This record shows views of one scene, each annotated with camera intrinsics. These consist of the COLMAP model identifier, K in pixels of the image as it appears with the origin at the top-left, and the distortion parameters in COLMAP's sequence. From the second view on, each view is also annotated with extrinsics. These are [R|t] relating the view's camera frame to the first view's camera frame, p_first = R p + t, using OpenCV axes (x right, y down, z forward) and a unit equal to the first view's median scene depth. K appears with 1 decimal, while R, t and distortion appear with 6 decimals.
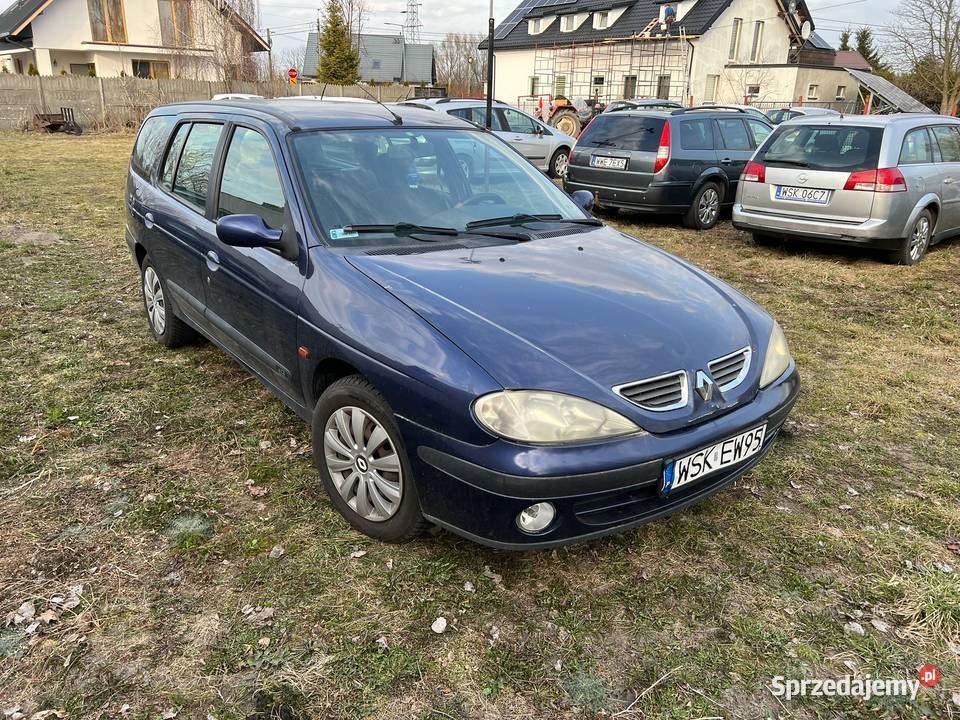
lens RADIAL K [[728.2, 0, 480.0], [0, 728.2, 360.0], [0, 0, 1]] dist [0.043638, -0.048437]
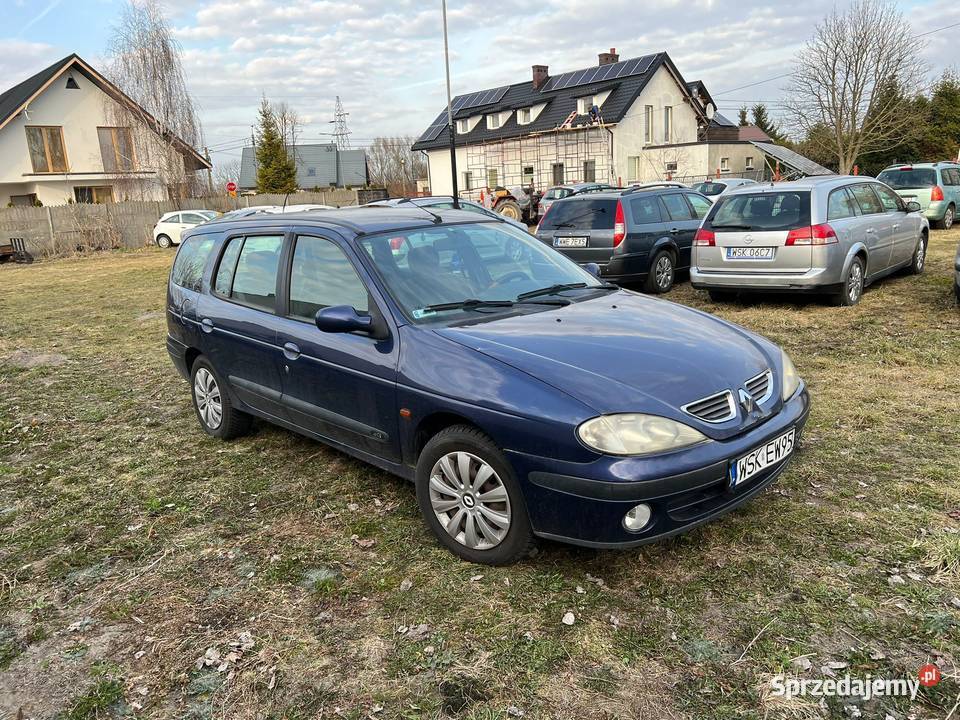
lens RADIAL K [[725.7, 0, 484.9], [0, 725.7, 358.6], [0, 0, 1]] dist [0.054202, -0.062085]
pose [[0.991661, -0.101095, 0.079925, -0.164588], [0.109853, 0.987380, -0.114078, 0.041704], [-0.067384, 0.121907, 0.990252, -0.154711]]
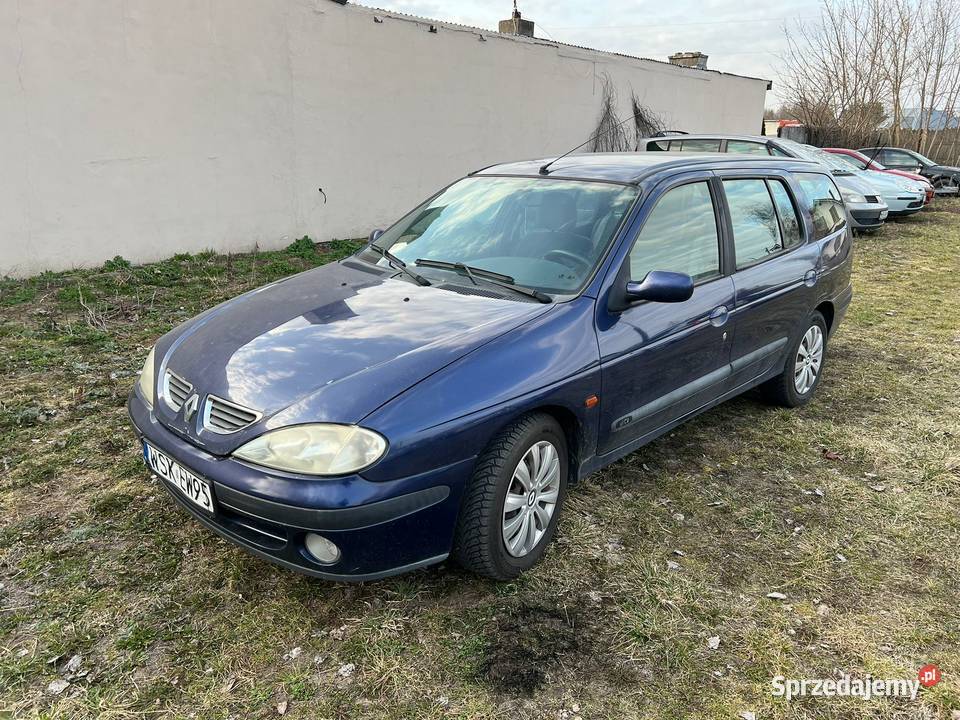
lens RADIAL K [[729.5, 0, 492.1], [0, 729.5, 361.1], [0, 0, 1]] dist [0.039094, -0.040183]
pose [[0.155037, 0.267646, -0.950962, 0.996464], [-0.335935, 0.919522, 0.204029, -0.285742], [0.929038, 0.287829, 0.232471, 0.823983]]
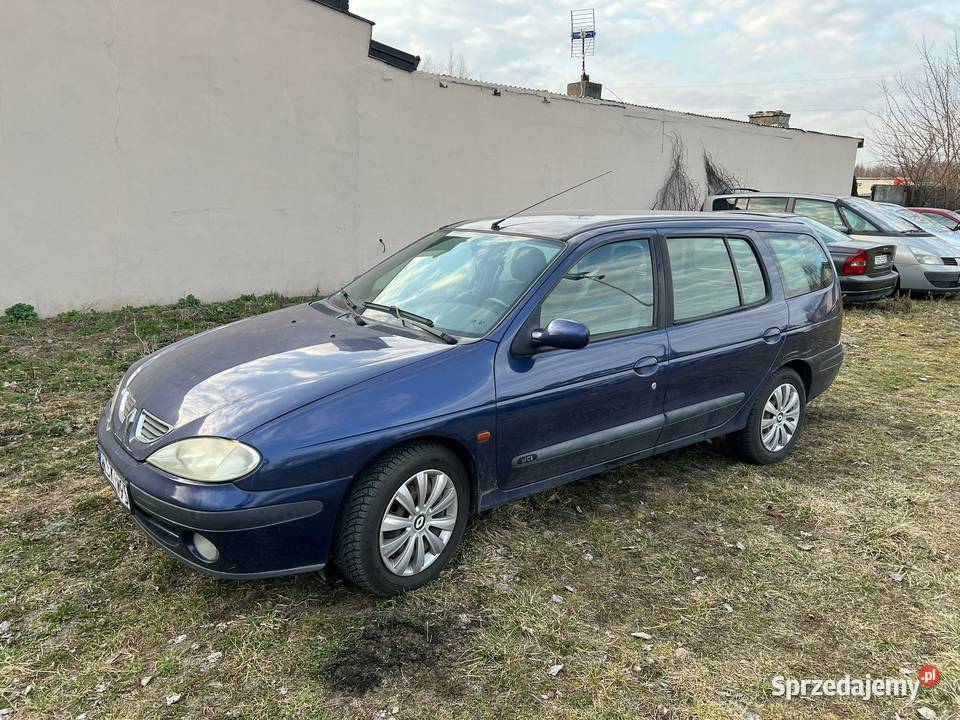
lens RADIAL K [[728.2, 0, 480.0], [0, 728.2, 360.0], [0, 0, 1]] dist [0.043638, -0.048437]
pose [[0.001662, 0.203842, -0.979002, 1.096277], [-0.352954, 0.916115, 0.190149, -0.368671], [0.935639, 0.345226, 0.073469, 1.036025]]
